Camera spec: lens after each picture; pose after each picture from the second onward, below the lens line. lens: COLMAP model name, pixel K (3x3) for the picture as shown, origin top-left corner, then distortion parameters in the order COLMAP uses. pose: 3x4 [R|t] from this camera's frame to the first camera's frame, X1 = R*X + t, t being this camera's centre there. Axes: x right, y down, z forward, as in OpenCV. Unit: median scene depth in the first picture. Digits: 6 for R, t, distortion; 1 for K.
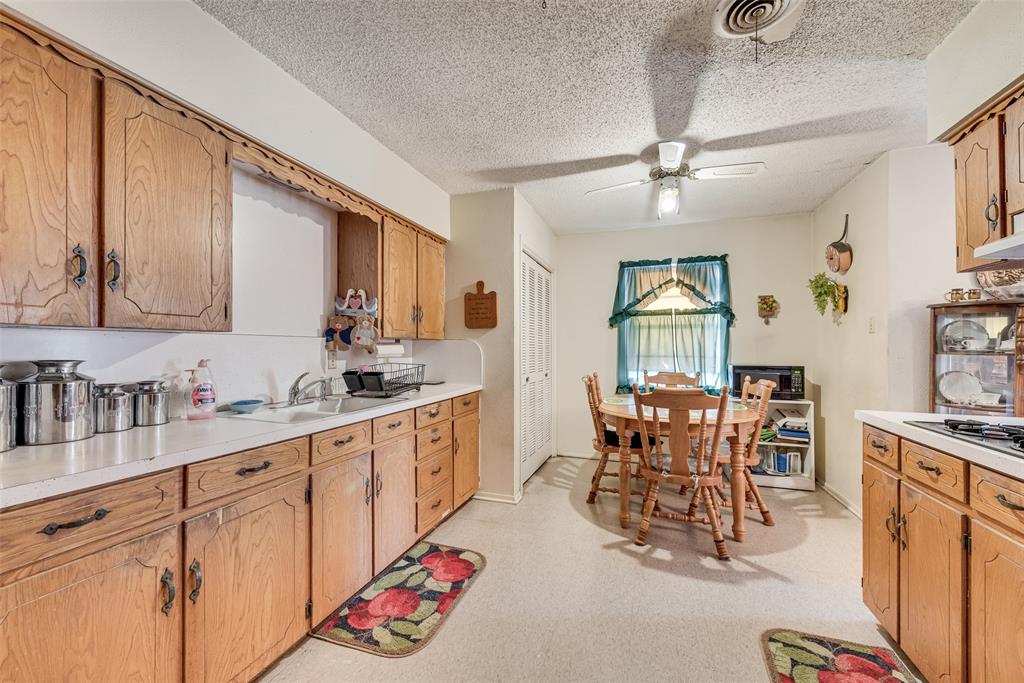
lens RADIAL K [[399.3, 0, 510.8], [0, 399.3, 344.9], [0, 0, 1]] dist [0.023081, -0.002563]
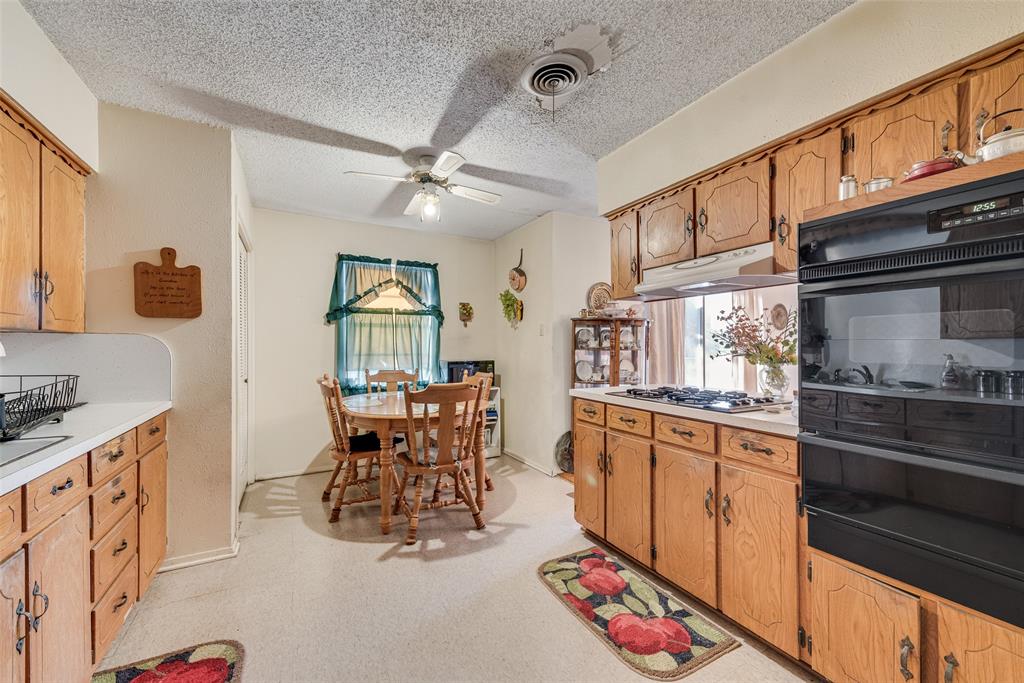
lens RADIAL K [[399.3, 0, 508.1], [0, 399.3, 342.3], [0, 0, 1]] dist [0.023081, -0.002563]
pose [[0.684088, 0.006731, 0.729369, -0.234176], [-0.004148, 0.999977, -0.005339, 0.002565], [-0.729388, 0.000627, 0.684100, 0.138581]]
